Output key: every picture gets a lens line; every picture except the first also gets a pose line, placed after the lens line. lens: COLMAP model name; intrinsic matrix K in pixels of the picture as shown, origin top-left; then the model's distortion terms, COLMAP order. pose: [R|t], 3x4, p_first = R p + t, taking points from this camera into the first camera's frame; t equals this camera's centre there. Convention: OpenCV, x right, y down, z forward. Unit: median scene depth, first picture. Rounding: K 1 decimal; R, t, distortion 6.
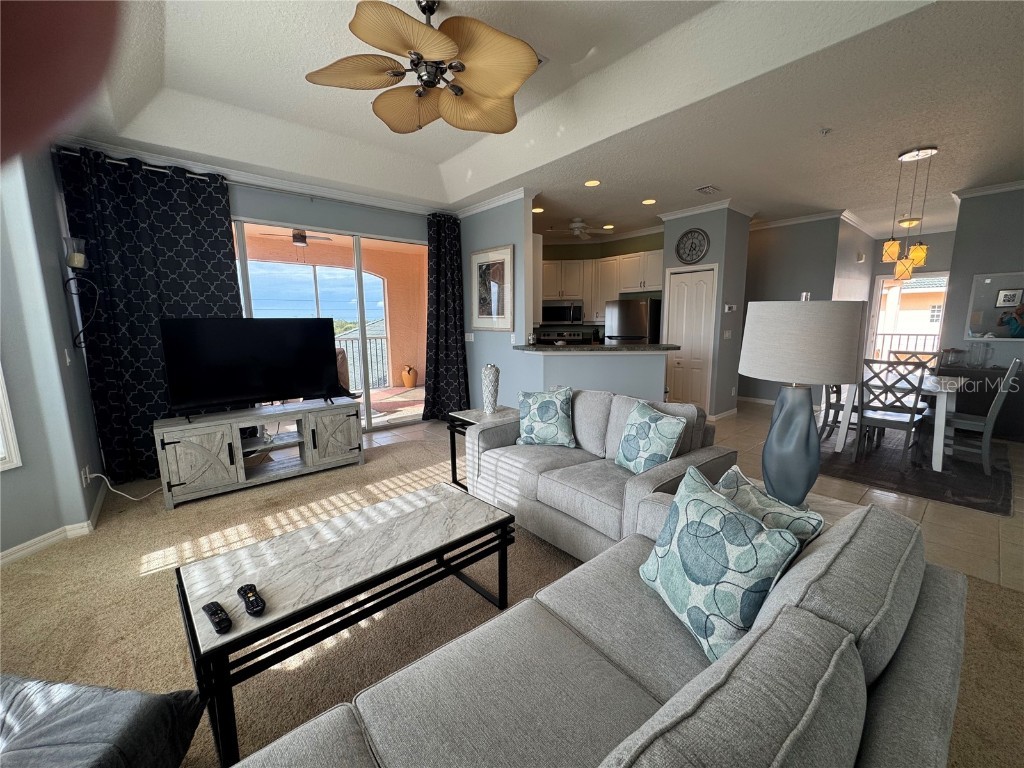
lens RADIAL K [[410.9, 0, 512.3], [0, 410.9, 384.3], [0, 0, 1]] dist [-0.002208, 0.000657]
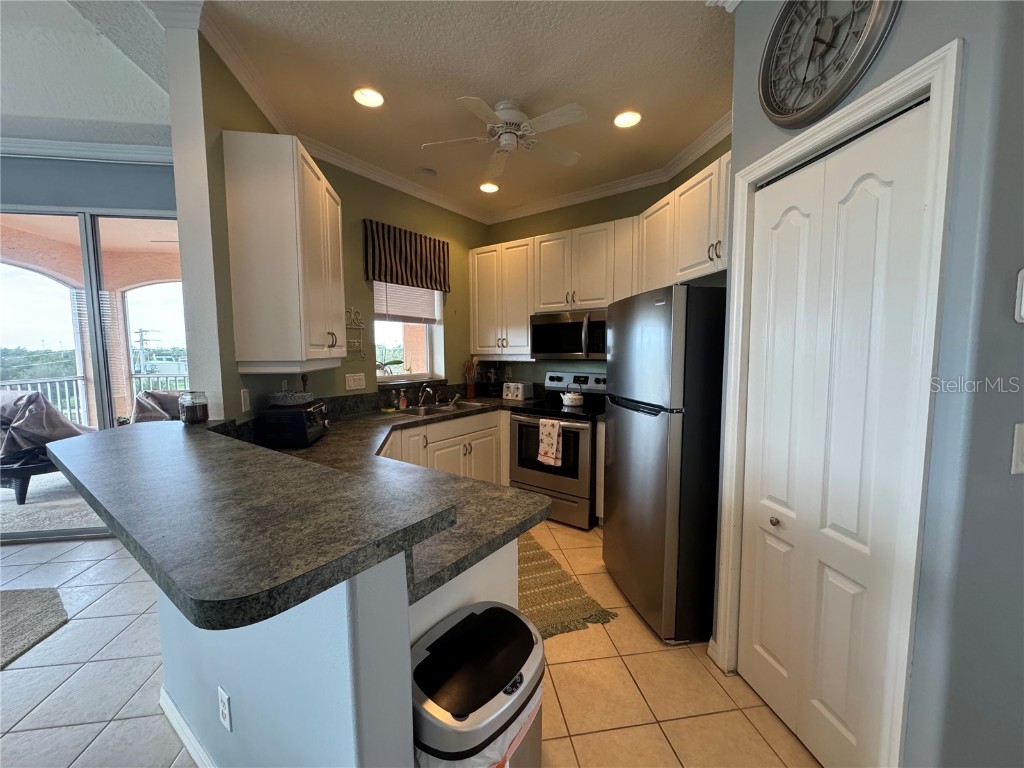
lens RADIAL K [[410.9, 0, 508.4], [0, 410.9, 386.6], [0, 0, 1]] dist [-0.002208, 0.000657]
pose [[0.844157, 0.052937, -0.533476, 0.440971], [-0.082945, 0.996027, -0.032414, -0.128718], [0.529641, 0.071612, 0.845194, 0.763469]]
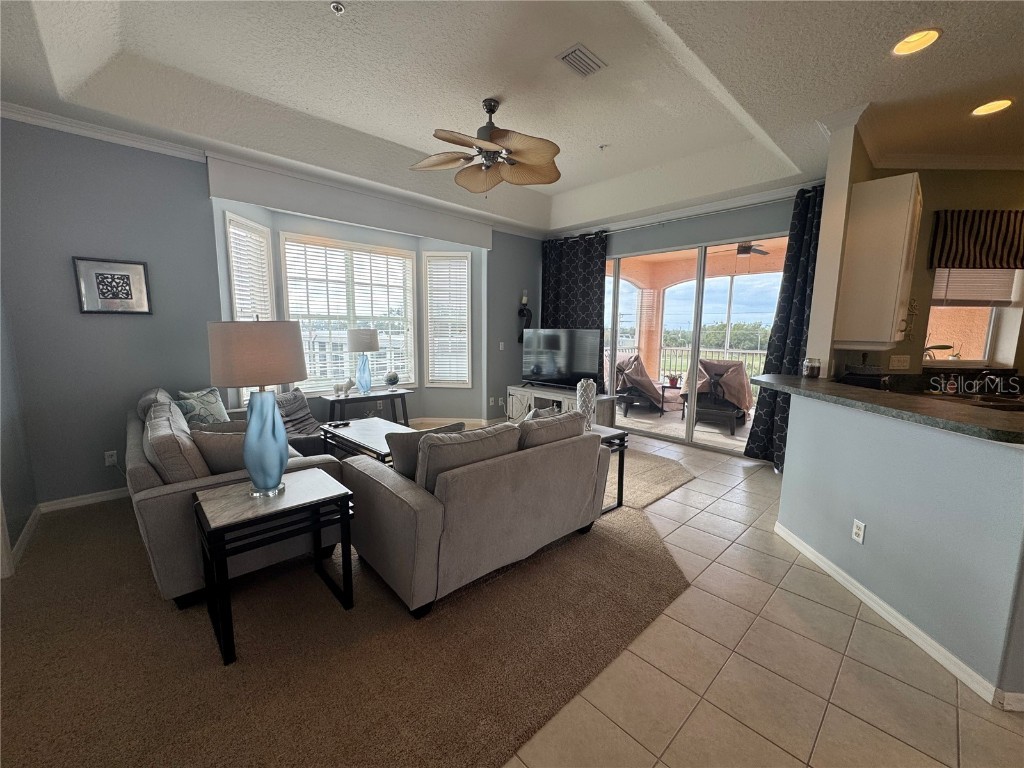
lens RADIAL K [[410.9, 0, 514.8], [0, 410.9, 384.8], [0, 0, 1]] dist [-0.002208, 0.000657]
pose [[0.049623, 0.144956, -0.988193, 0.566838], [-0.163091, 0.977308, 0.135170, -0.088859], [0.985362, 0.154458, 0.072138, 0.489105]]
